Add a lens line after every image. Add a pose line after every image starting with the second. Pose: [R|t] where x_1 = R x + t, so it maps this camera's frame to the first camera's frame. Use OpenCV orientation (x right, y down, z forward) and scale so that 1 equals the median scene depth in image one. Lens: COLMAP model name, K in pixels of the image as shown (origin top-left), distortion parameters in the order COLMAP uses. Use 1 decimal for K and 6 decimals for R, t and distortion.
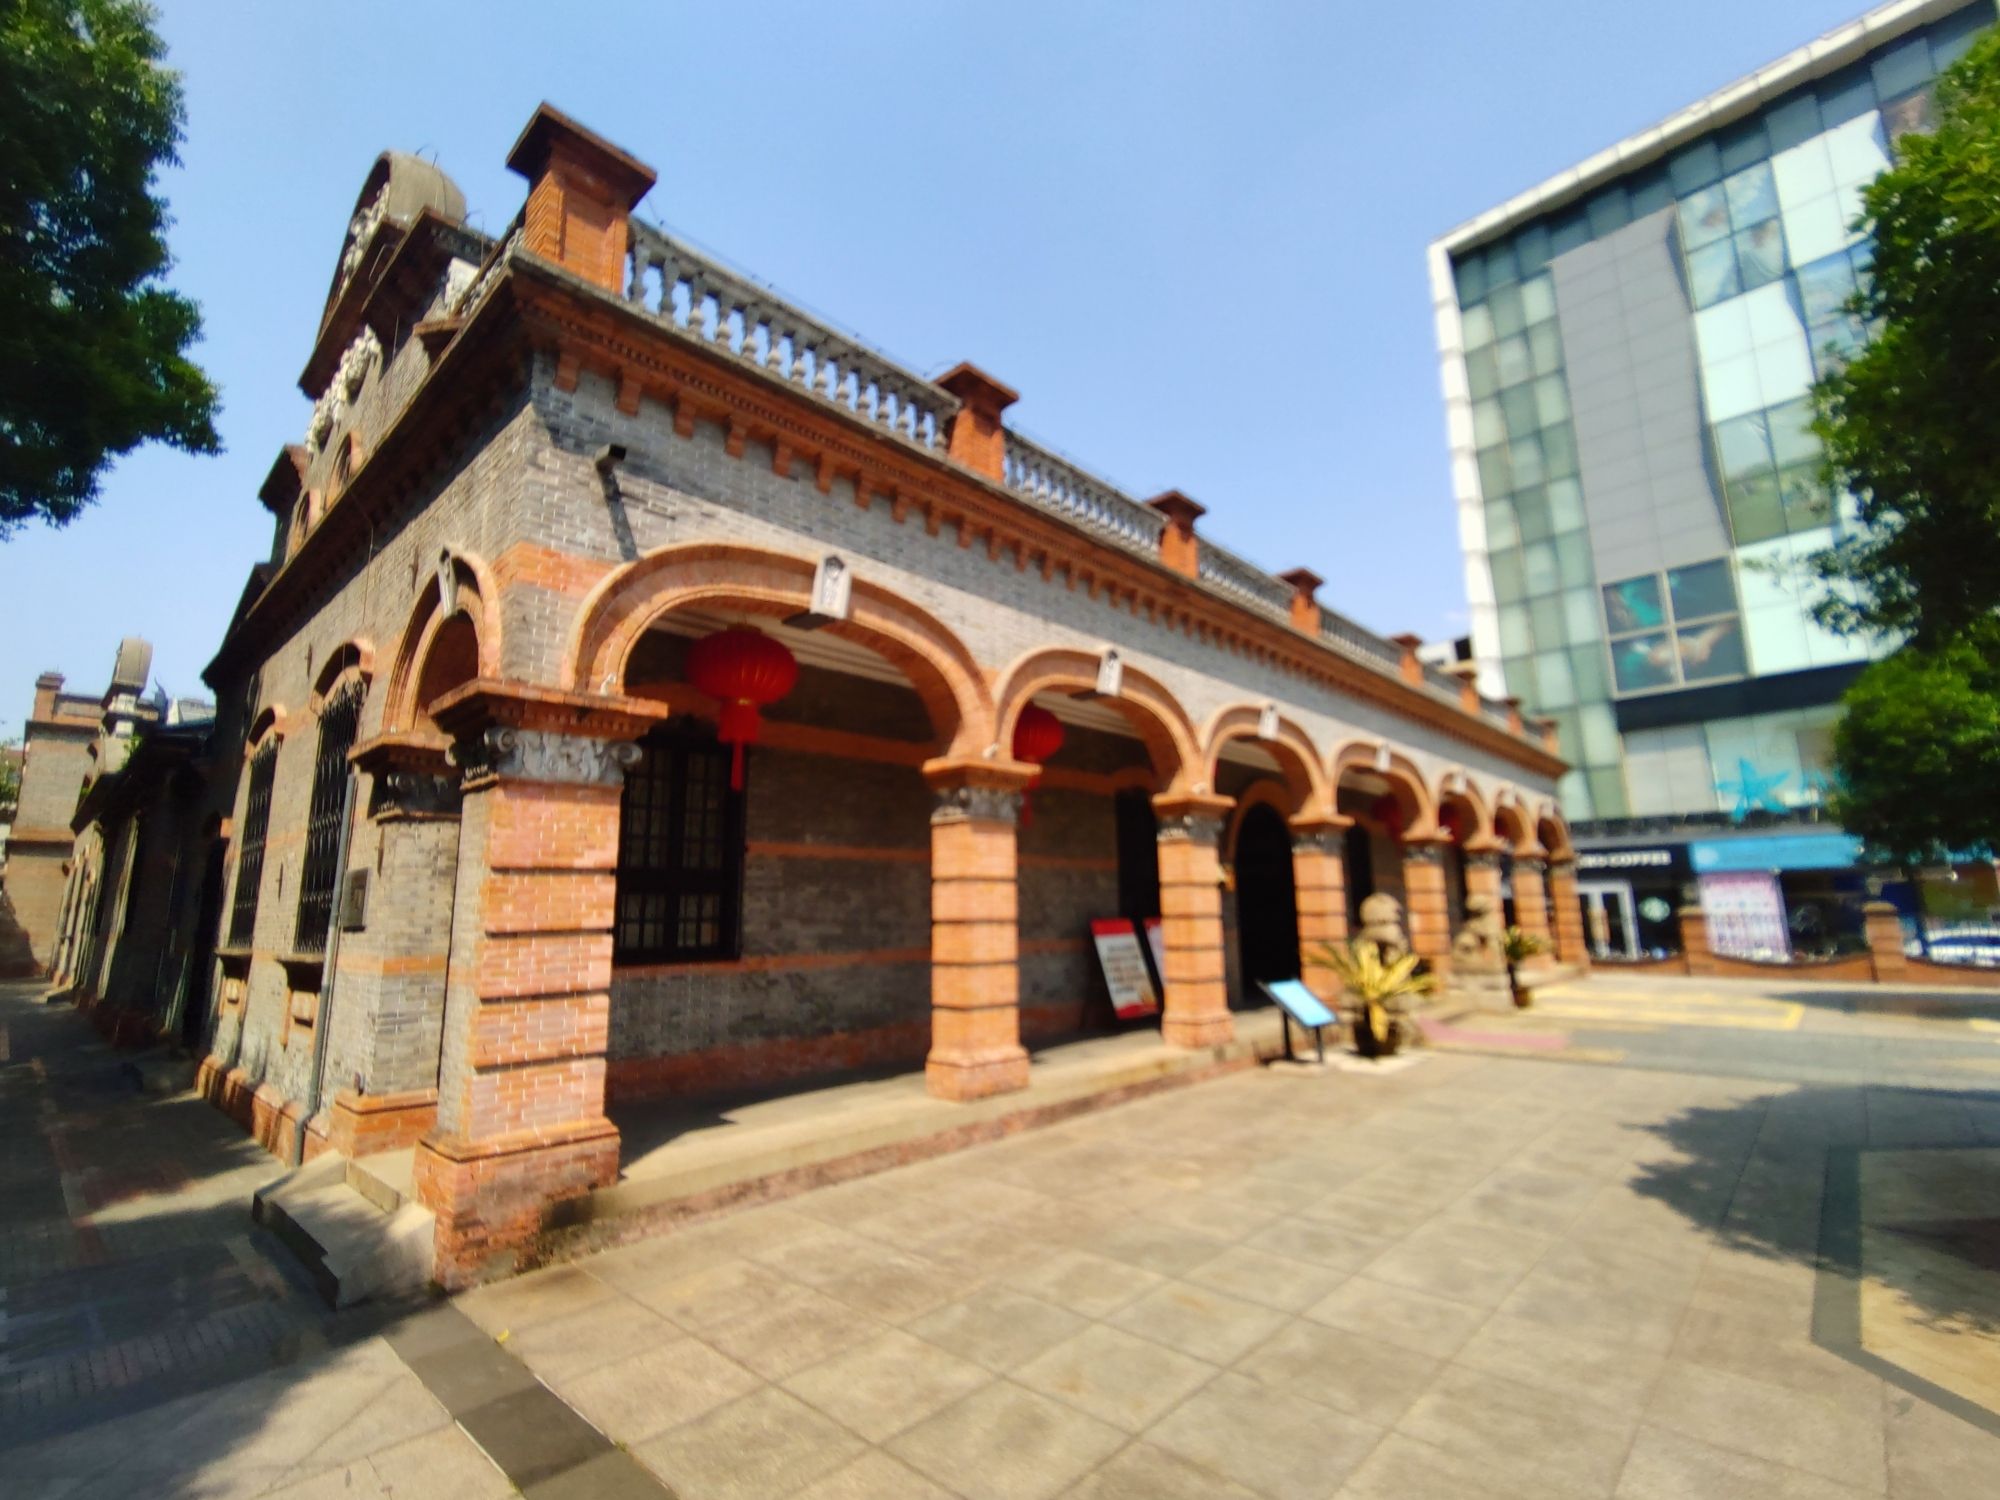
lens RADIAL K [[892.3, 0, 1000.0], [0, 892.3, 750.0], [0, 0, 1]] dist [-0.003283, -0.000180]
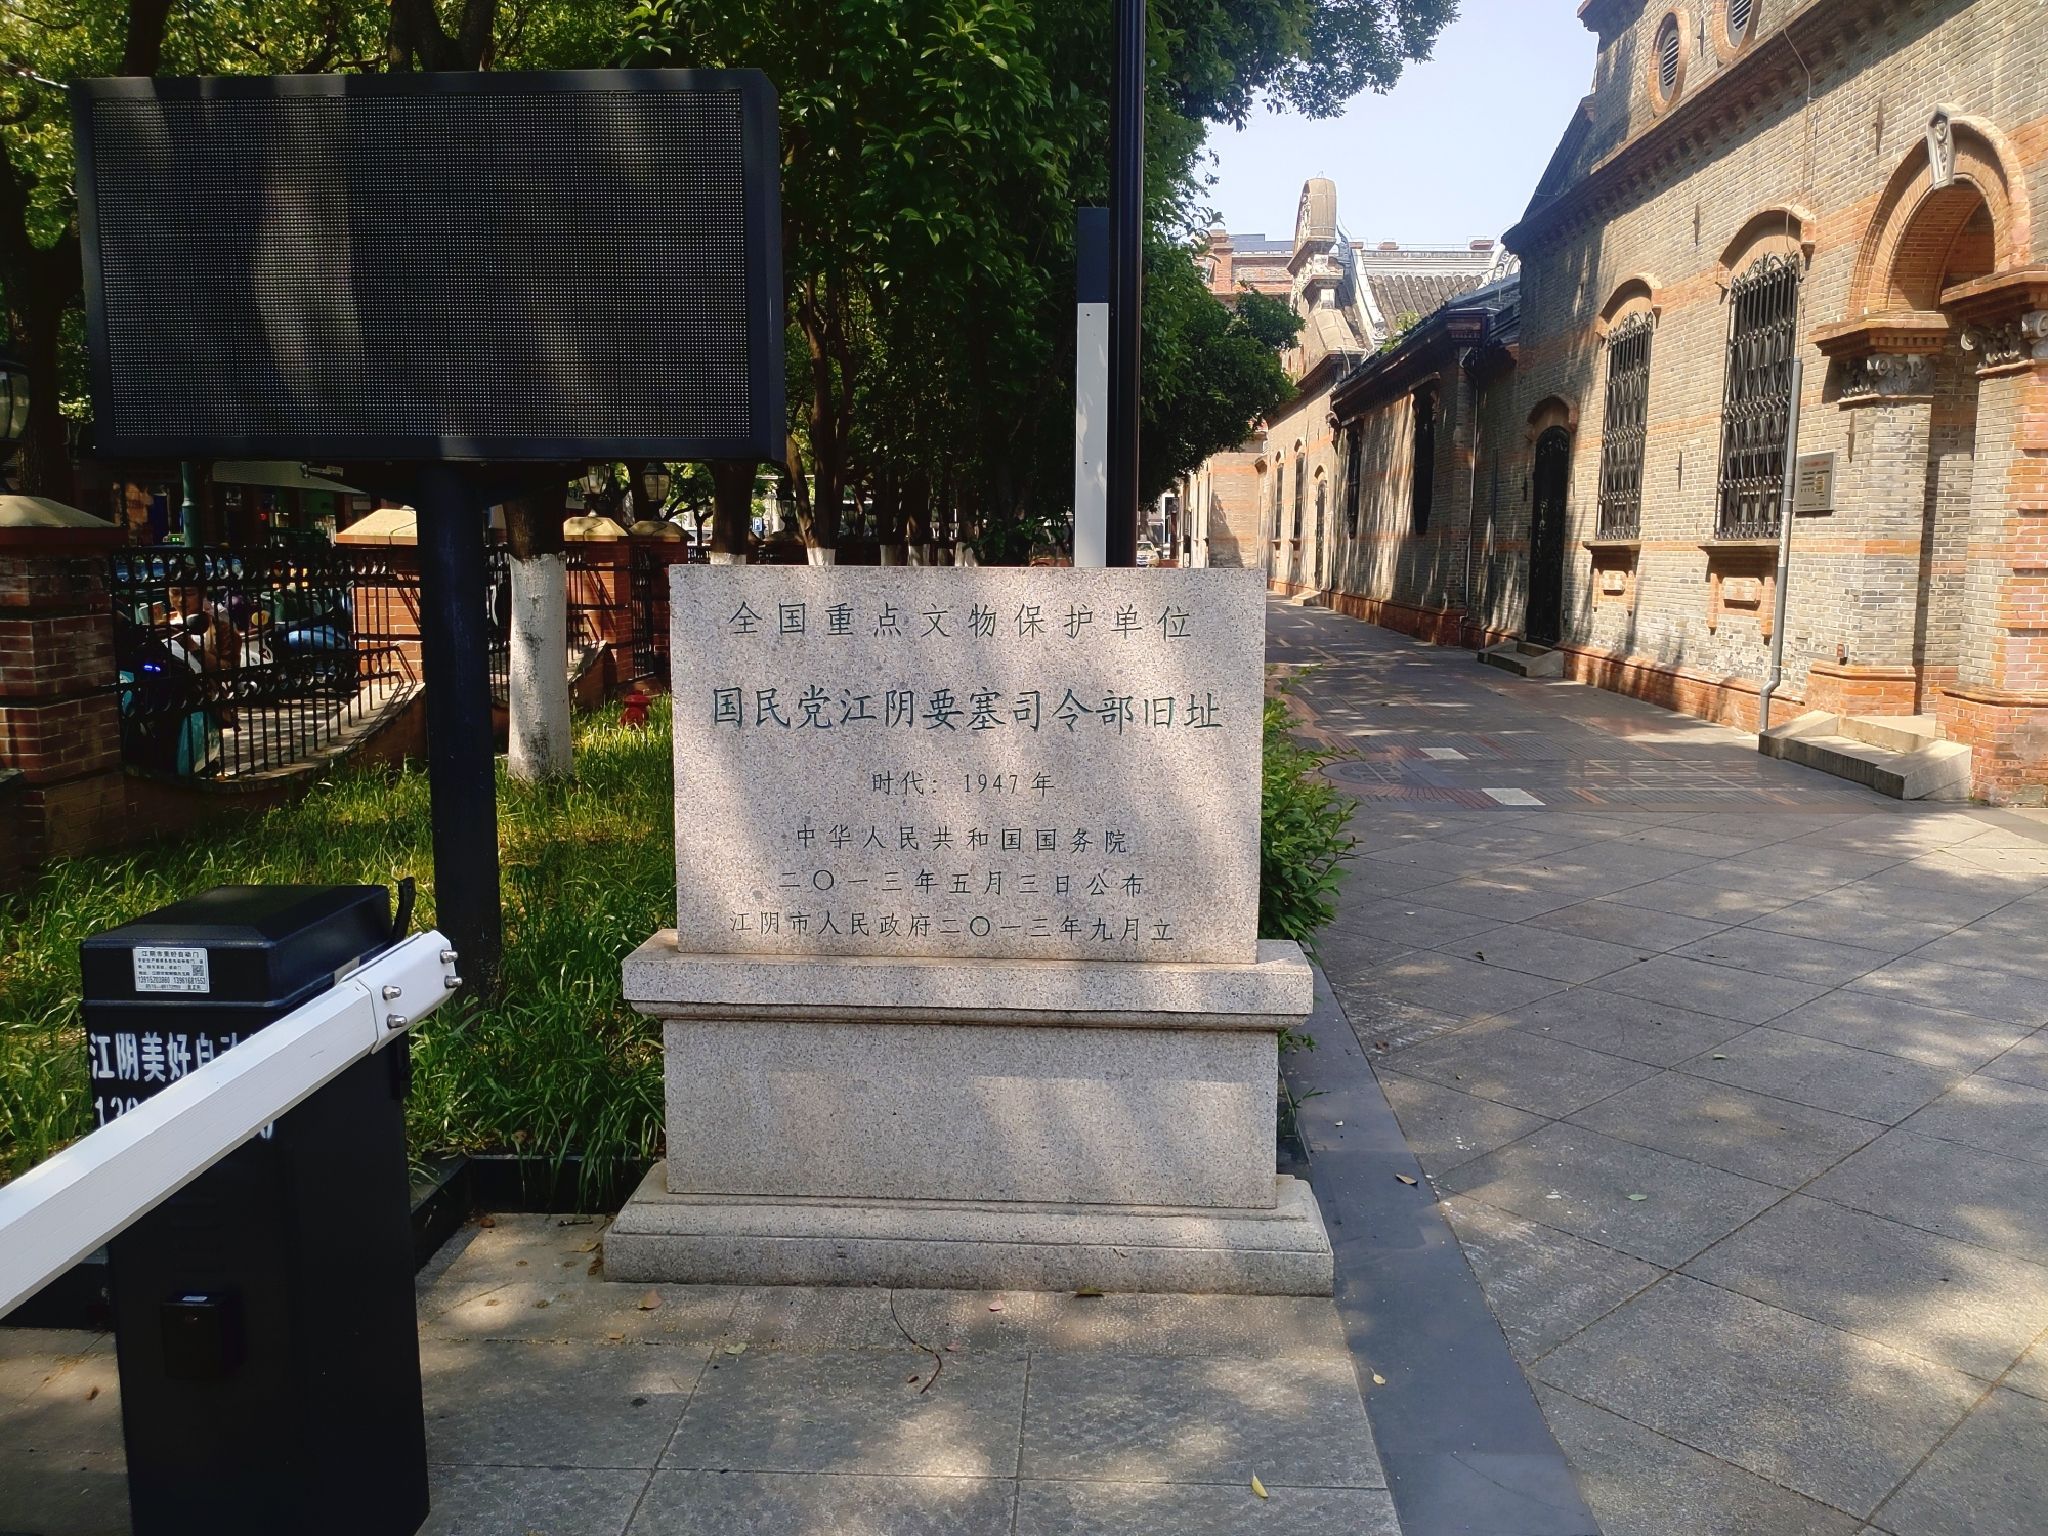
lens RADIAL K [[1562.1, 0, 1024.0], [0, 1562.1, 768.0], [0, 0, 1]] dist [0.033845, -0.046294]
pose [[0.632221, 0.130578, -0.763706, 0.118169], [0.127142, 0.954849, 0.268512, -0.120703], [0.764285, -0.266858, 0.587073, -0.836937]]
